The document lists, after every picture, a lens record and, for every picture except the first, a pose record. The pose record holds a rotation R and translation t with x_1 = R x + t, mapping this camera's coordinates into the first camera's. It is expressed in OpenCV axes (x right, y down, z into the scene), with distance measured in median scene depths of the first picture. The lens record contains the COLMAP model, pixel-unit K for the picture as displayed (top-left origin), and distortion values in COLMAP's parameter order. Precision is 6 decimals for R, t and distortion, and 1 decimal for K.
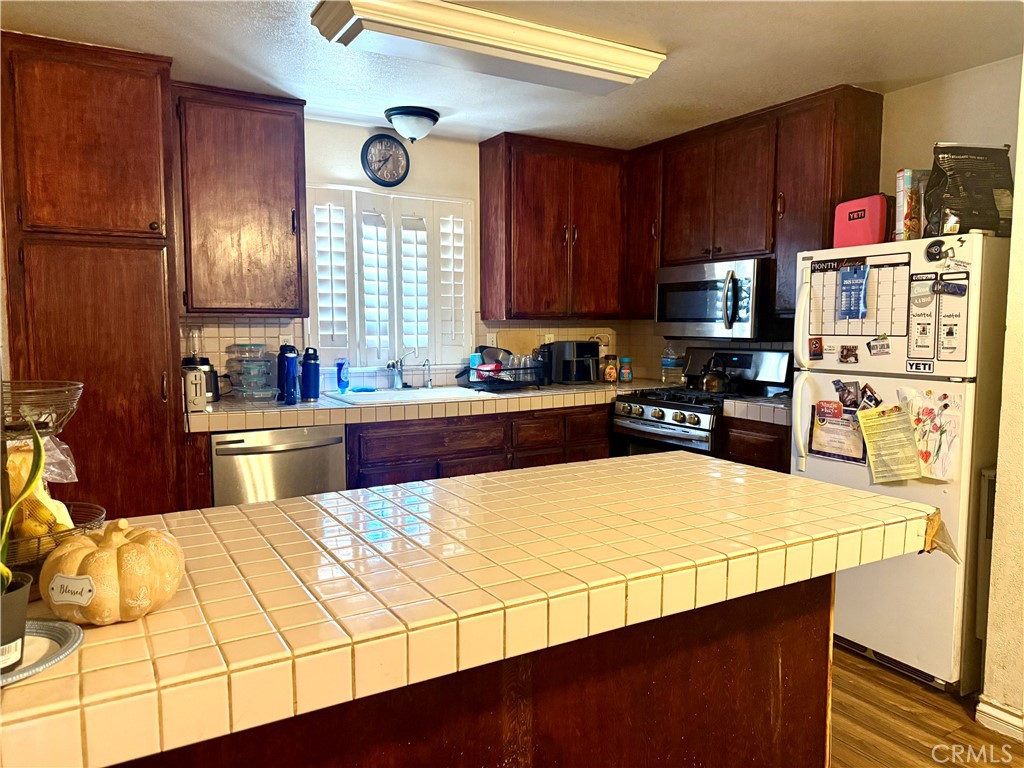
lens RADIAL K [[731.7, 0, 522.1], [0, 731.7, 389.2], [0, 0, 1]] dist [0.050624, -0.066184]
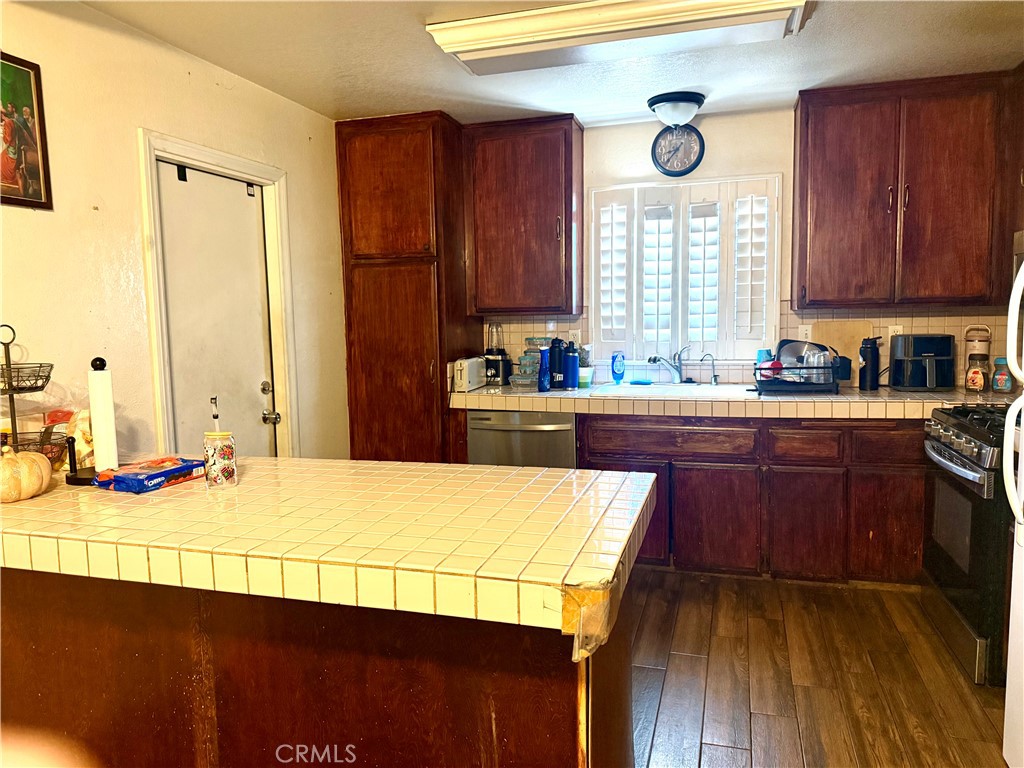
lens RADIAL K [[731.7, 0, 509.7], [0, 731.7, 391.7], [0, 0, 1]] dist [0.050624, -0.066184]
pose [[0.668188, 0.064244, -0.741213, 0.460769], [-0.048292, 0.997909, 0.042959, -0.023791], [0.742423, 0.007090, 0.669894, 0.201950]]
